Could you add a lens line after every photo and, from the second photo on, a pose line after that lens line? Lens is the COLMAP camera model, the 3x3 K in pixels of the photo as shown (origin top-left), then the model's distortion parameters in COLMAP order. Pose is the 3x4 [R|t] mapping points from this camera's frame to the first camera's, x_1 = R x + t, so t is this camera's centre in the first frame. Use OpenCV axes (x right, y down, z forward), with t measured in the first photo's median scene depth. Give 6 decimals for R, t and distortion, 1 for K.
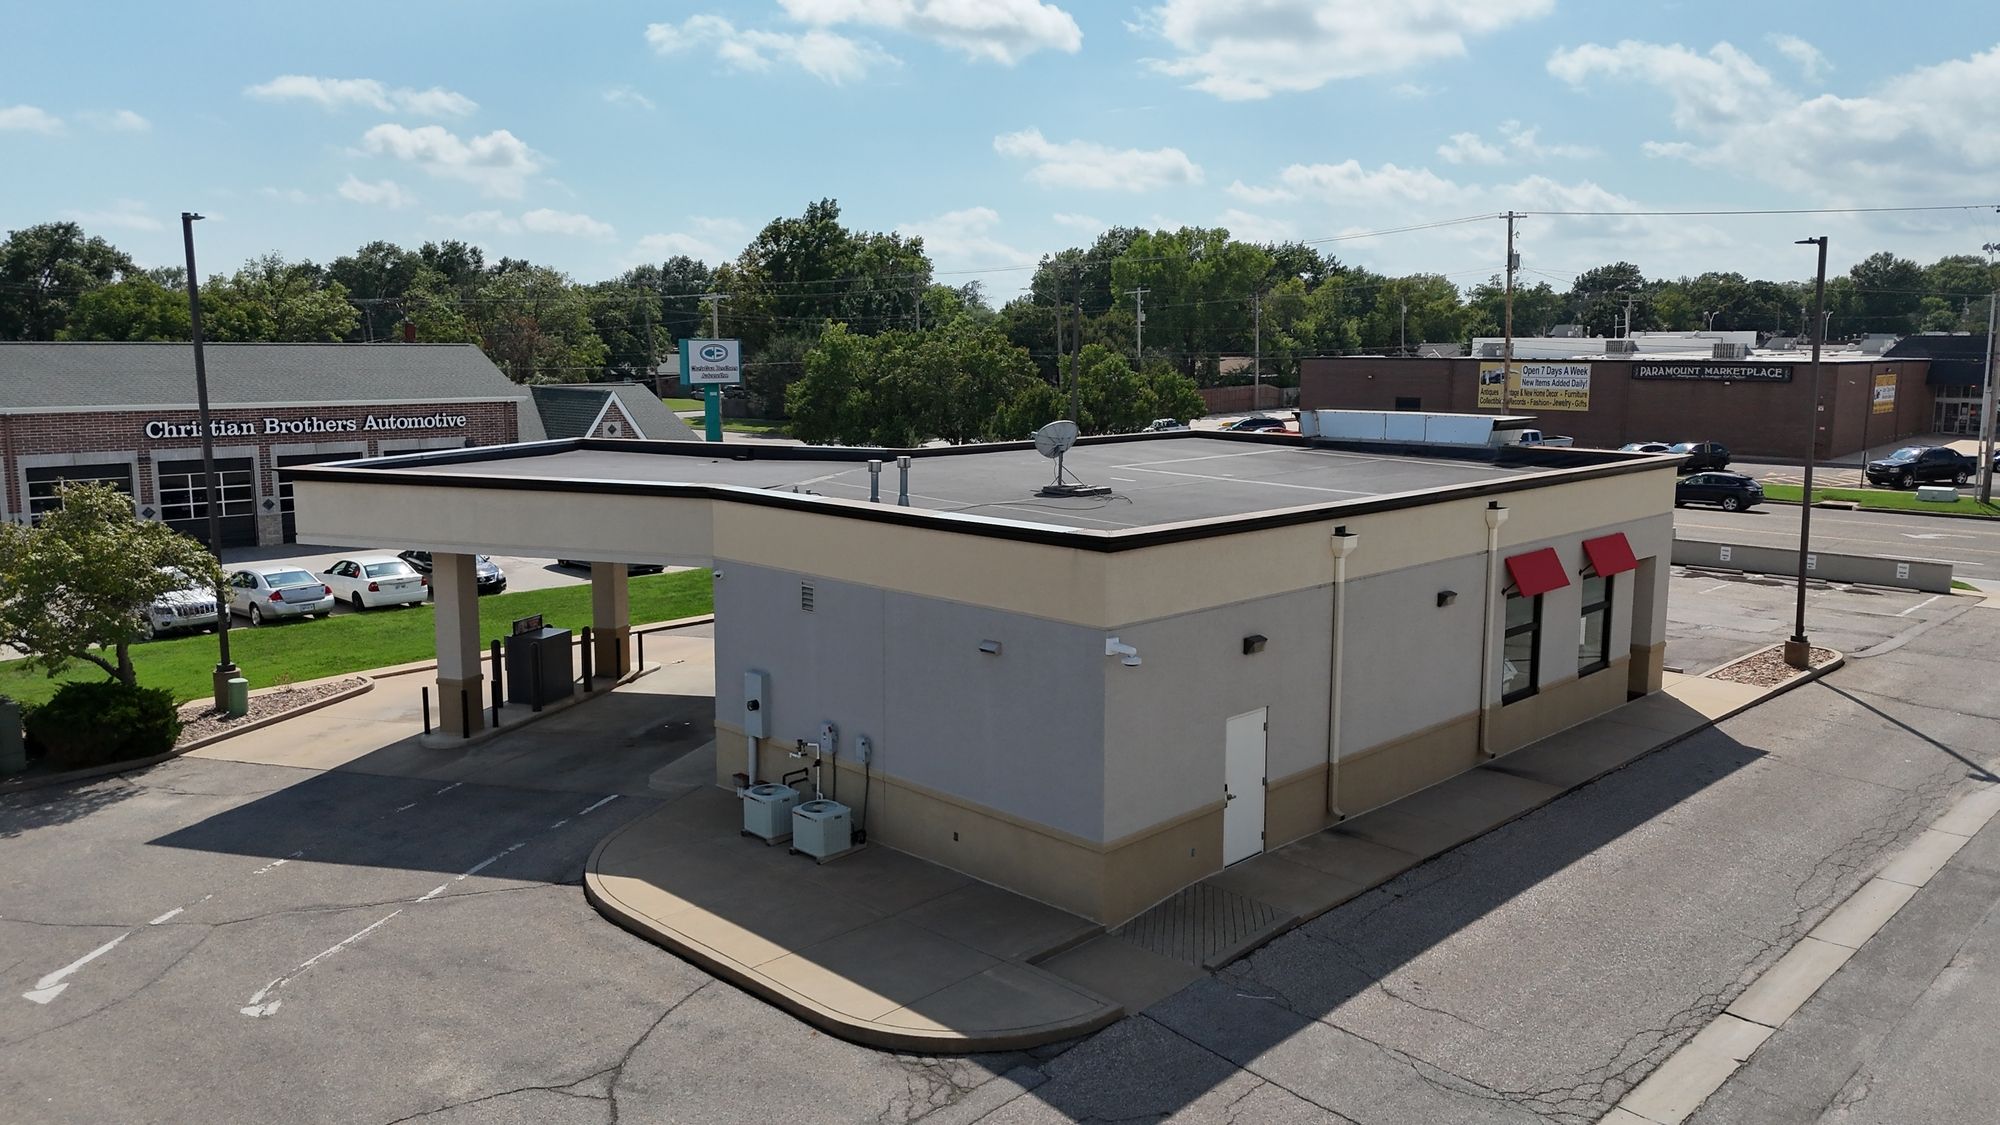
lens RADIAL K [[1471.2, 0, 1000.0], [0, 1471.2, 562.5], [0, 0, 1]] dist [0.083349, -0.089206]
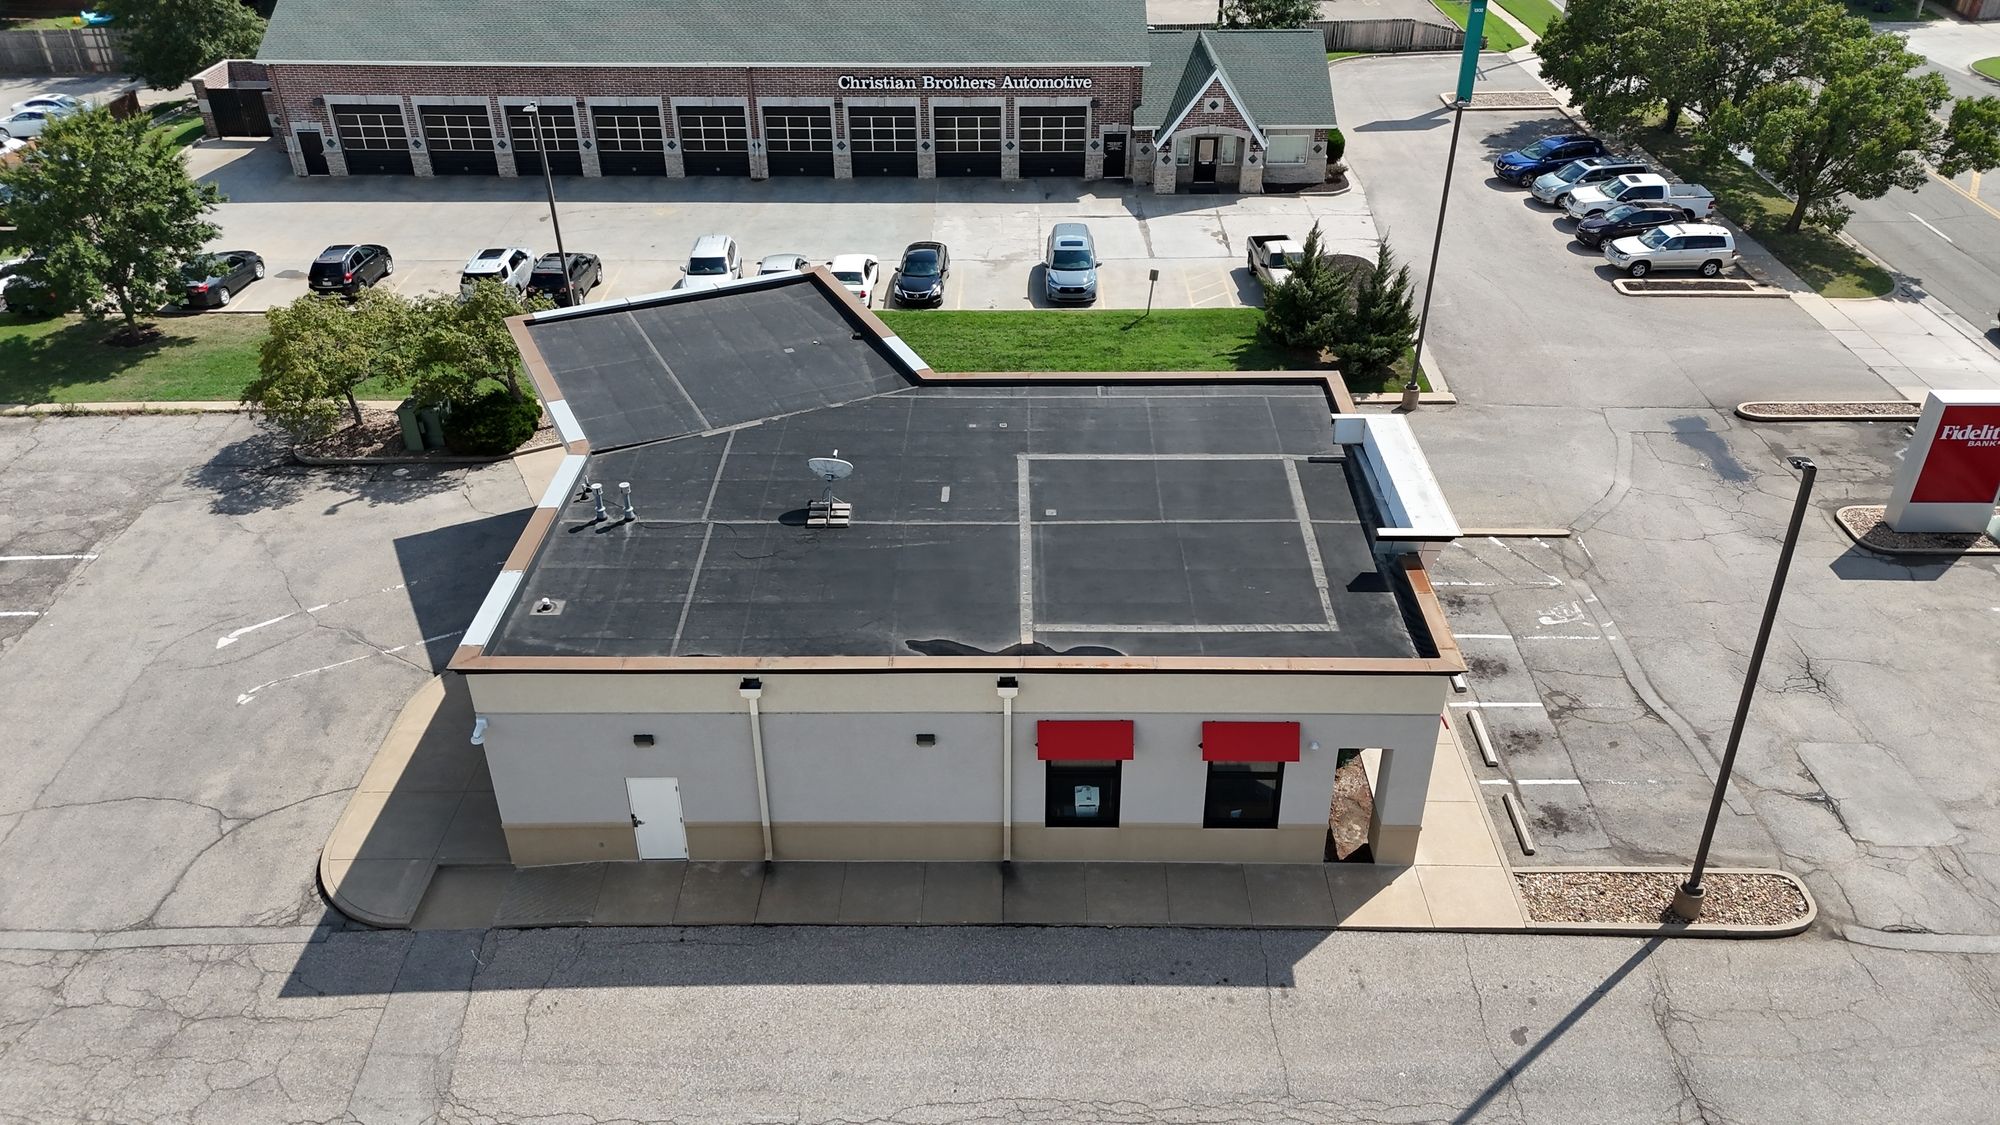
lens RADIAL K [[1471.2, 0, 1000.0], [0, 1471.2, 562.5], [0, 0, 1]] dist [0.083349, -0.089206]
pose [[0.691805, 0.378511, -0.614927, 0.945080], [-0.098679, 0.893168, 0.438763, -0.581673], [0.715310, -0.242858, 0.655250, 0.298501]]
